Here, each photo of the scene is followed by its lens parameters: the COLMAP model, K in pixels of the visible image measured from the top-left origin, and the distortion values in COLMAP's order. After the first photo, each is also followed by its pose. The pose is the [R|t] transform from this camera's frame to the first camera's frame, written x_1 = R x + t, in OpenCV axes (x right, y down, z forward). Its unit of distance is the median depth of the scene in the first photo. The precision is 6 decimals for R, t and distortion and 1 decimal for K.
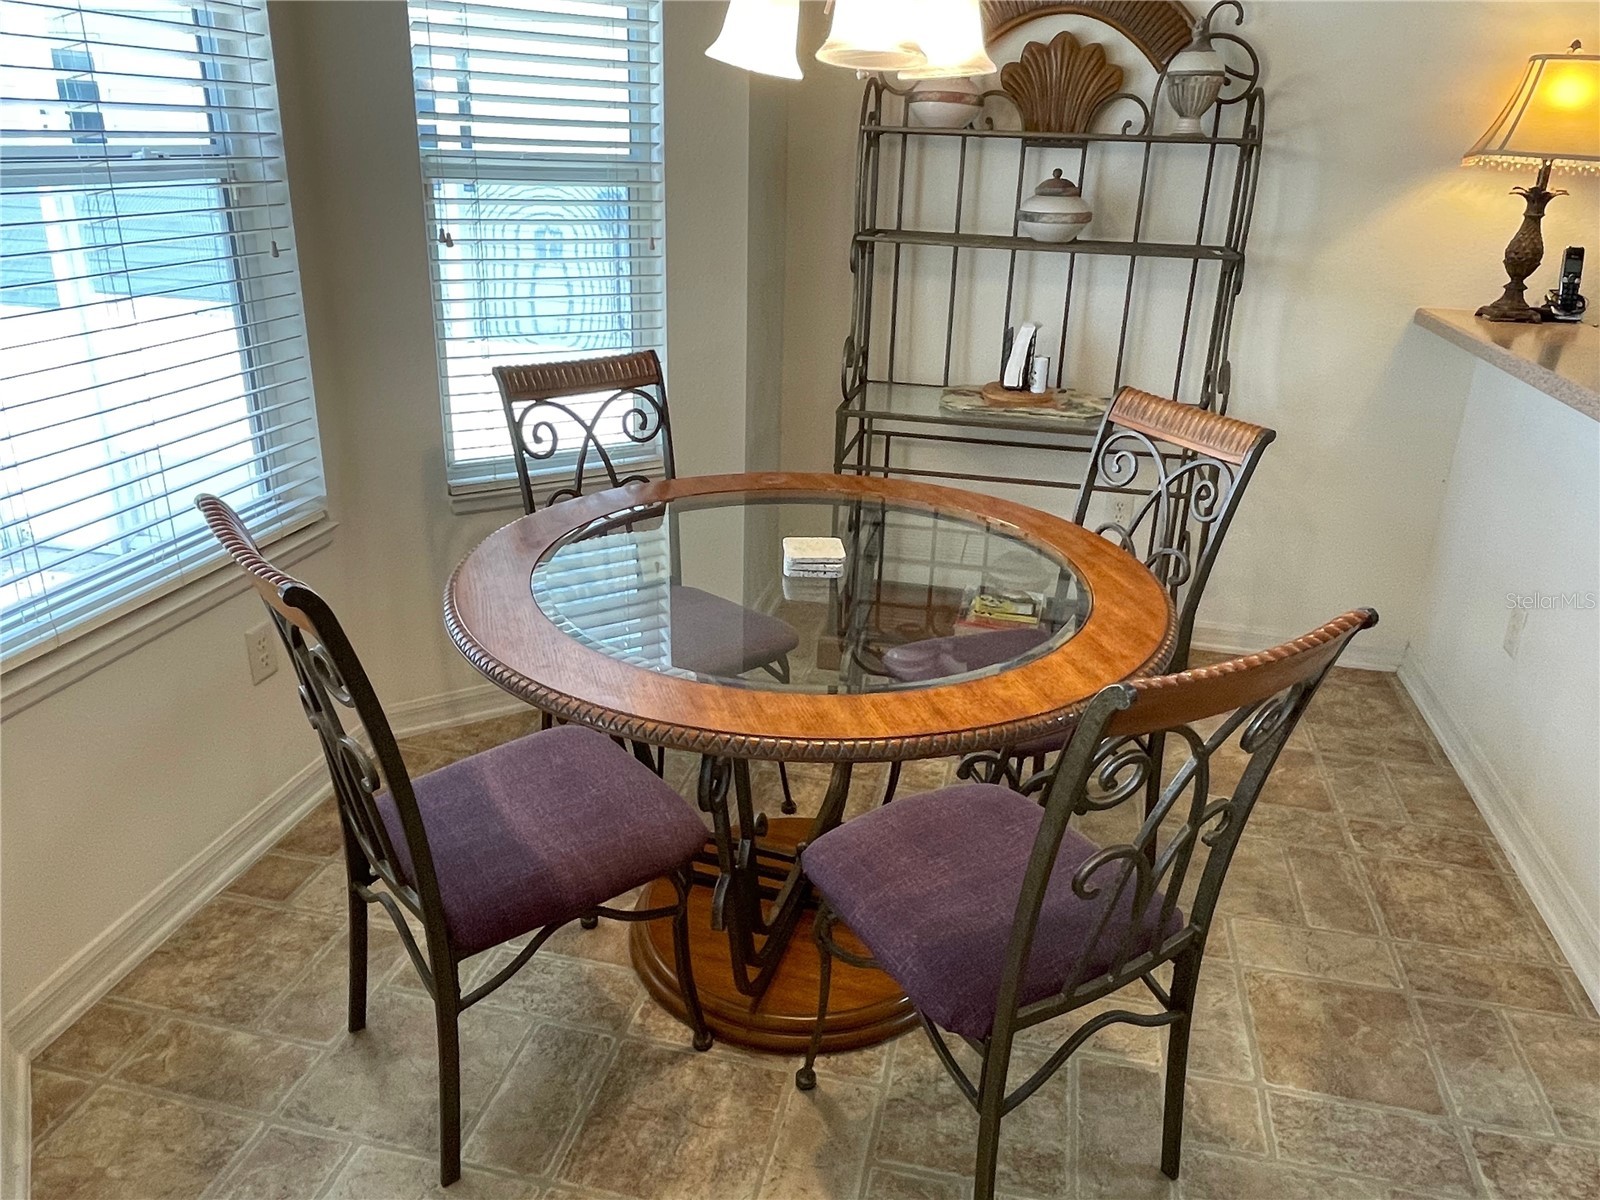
lens RADIAL K [[1133.3, 0, 809.1], [0, 1133.3, 591.1], [0, 0, 1]] dist [-0.014112, 0.005534]
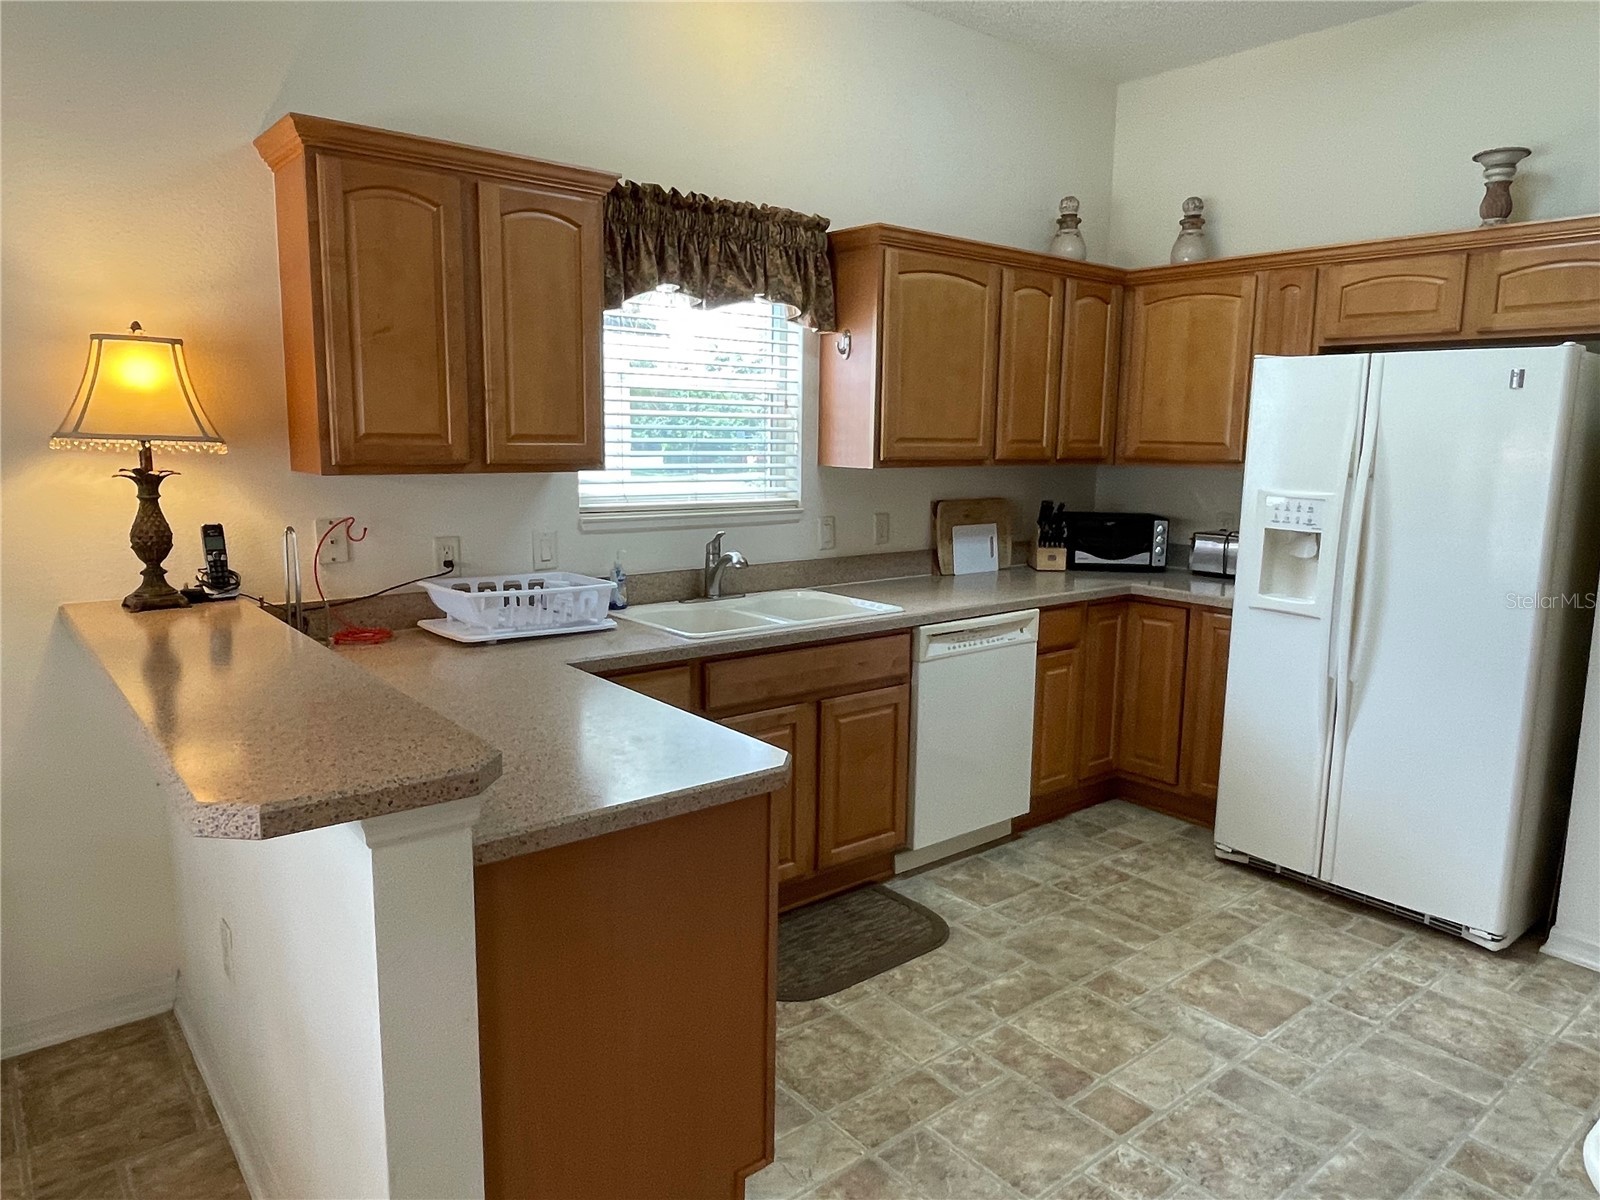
lens RADIAL K [[1068.4, 0, 796.5], [0, 1068.4, 597.0], [0, 0, 1]] dist [0.001756, -0.005986]
pose [[0.622276, -0.143710, 0.769493, 0.358196], [0.297713, 0.952584, -0.062852, -0.051813], [-0.723974, 0.268200, 0.635555, 0.097090]]
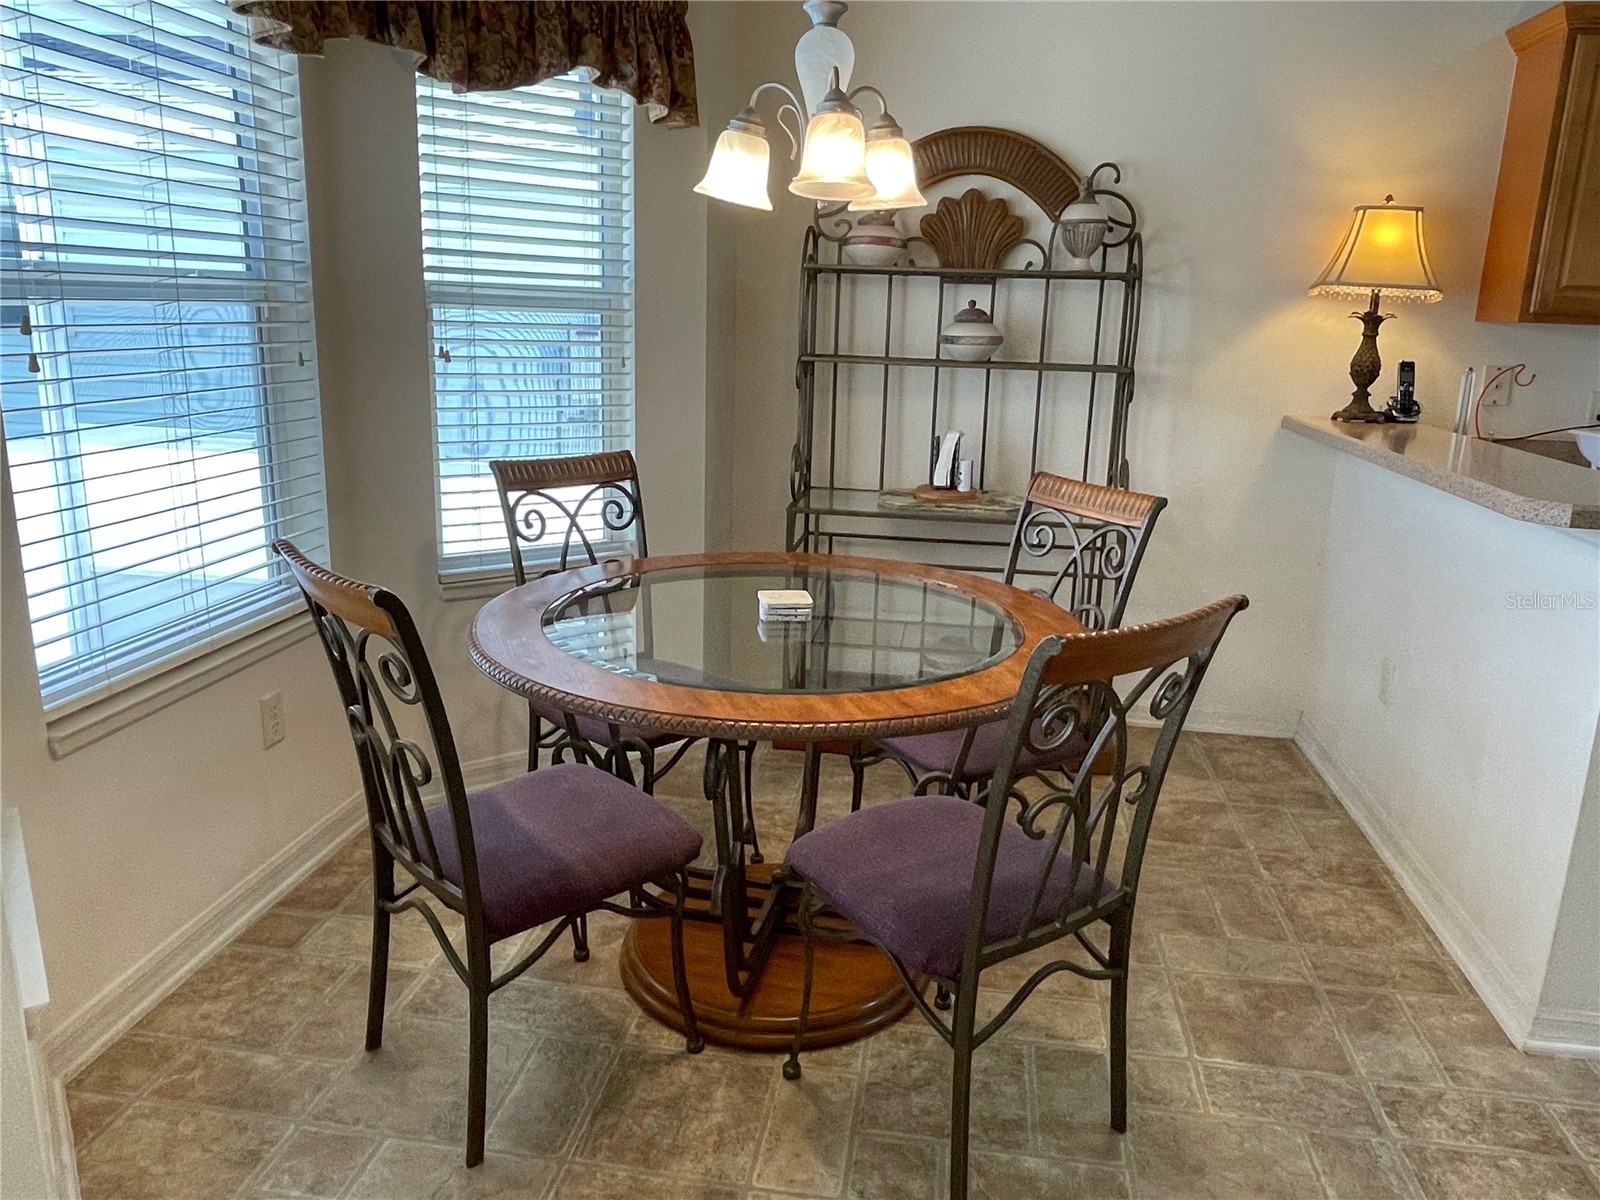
lens RADIAL K [[1133.3, 0, 806.3], [0, 1133.3, 593.8], [0, 0, 1]] dist [-0.014112, 0.005534]
pose [[0.997542, -0.019335, 0.067346, -0.044969], [0.027998, 0.991098, -0.130161, 0.094711], [-0.064230, 0.131727, 0.989203, -0.130493]]
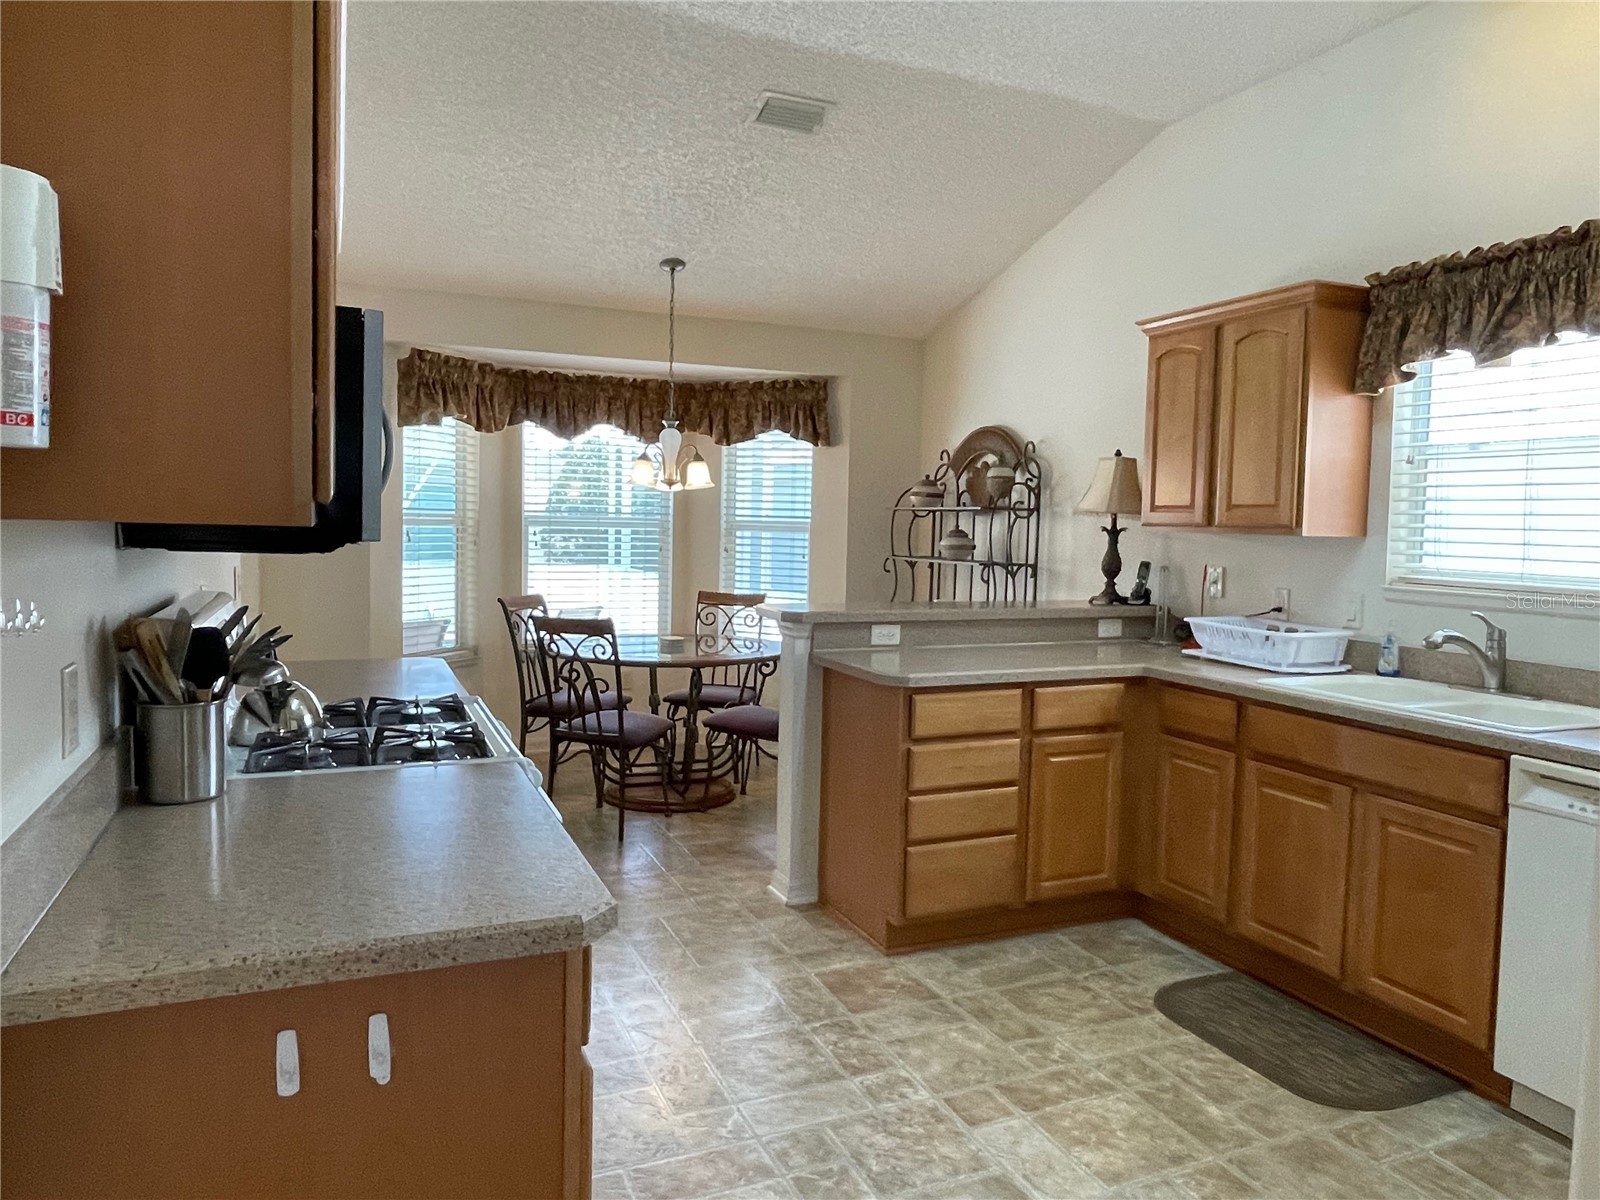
lens RADIAL K [[1125.8, 0, 811.7], [0, 1125.8, 599.3], [0, 0, 1]] dist [0.008661, 0.009887]
pose [[0.572367, 0.035401, -0.819233, 2.222648], [-0.305867, 0.936179, -0.173243, 0.226759], [0.760816, 0.349735, 0.546666, -0.310582]]
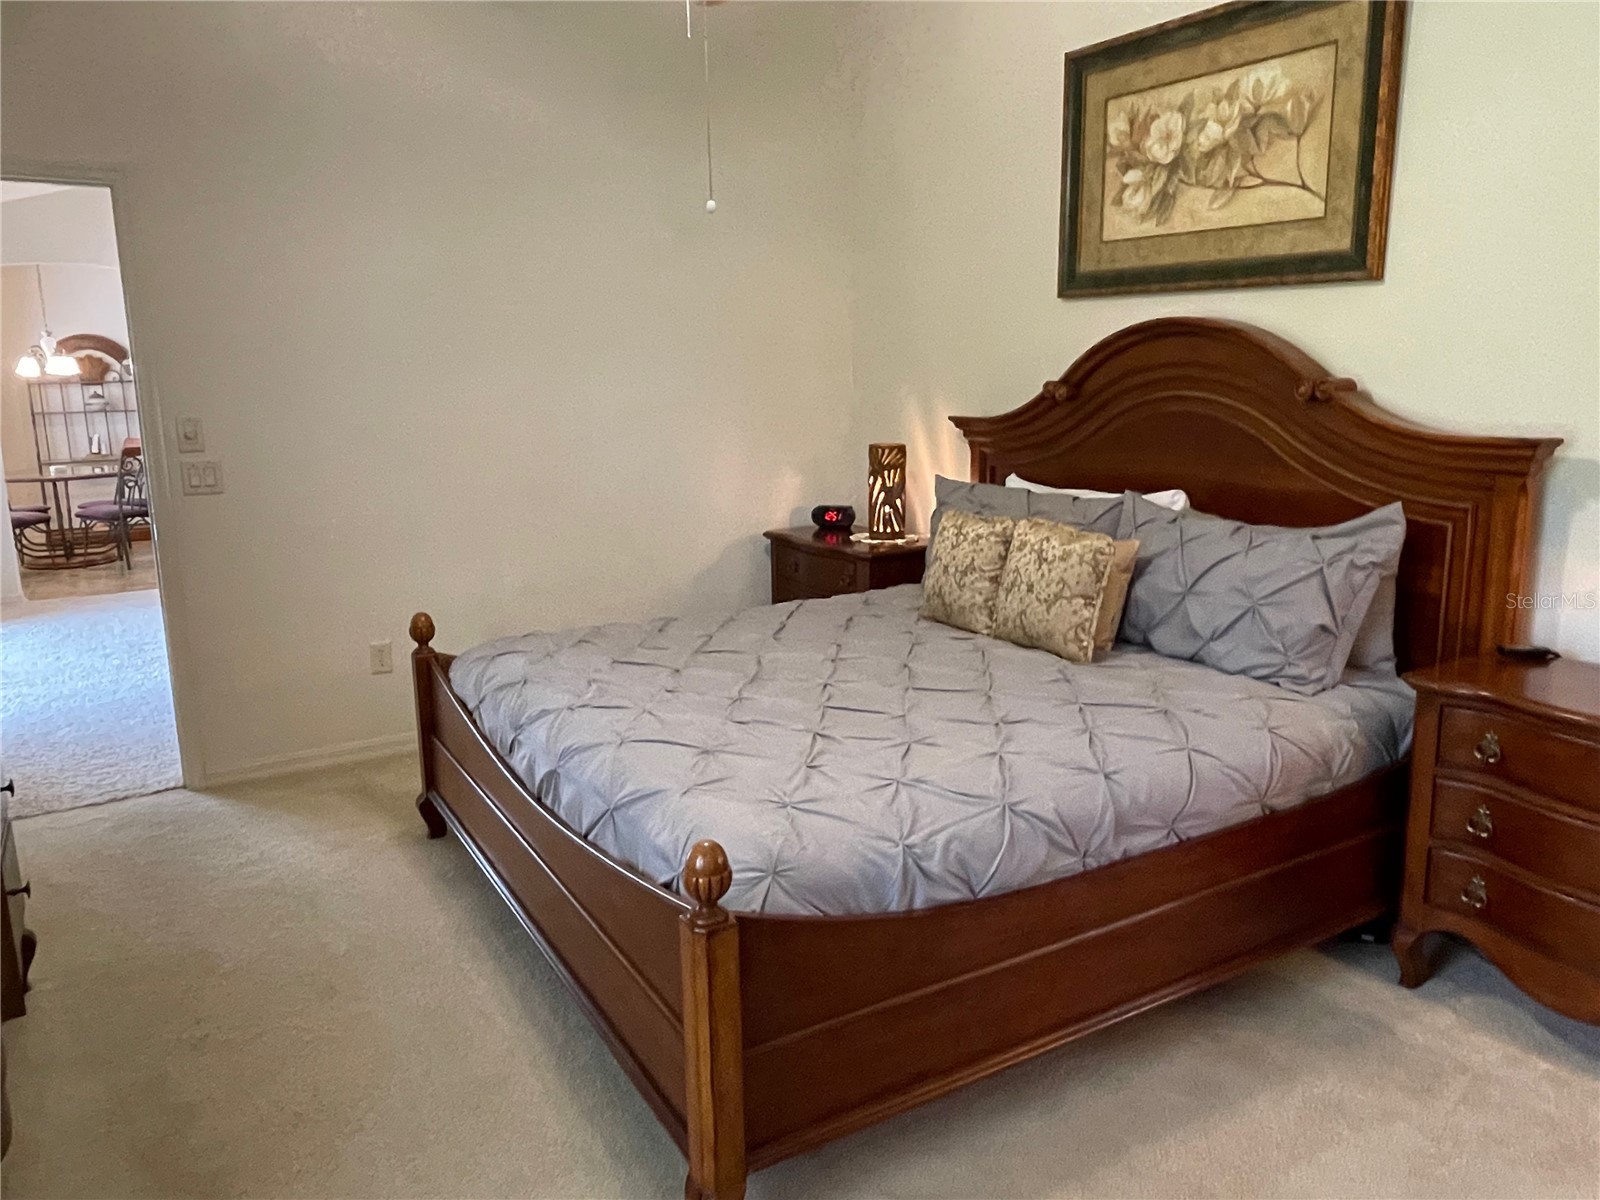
lens RADIAL K [[1133.3, 0, 802.8], [0, 1133.3, 605.0], [0, 0, 1]] dist [-0.014112, 0.005534]
pose [[0.726322, -0.178866, 0.663674, -0.832073], [0.287681, 0.956018, -0.057182, 1.456263], [-0.624256, 0.232458, 0.745834, -3.767312]]
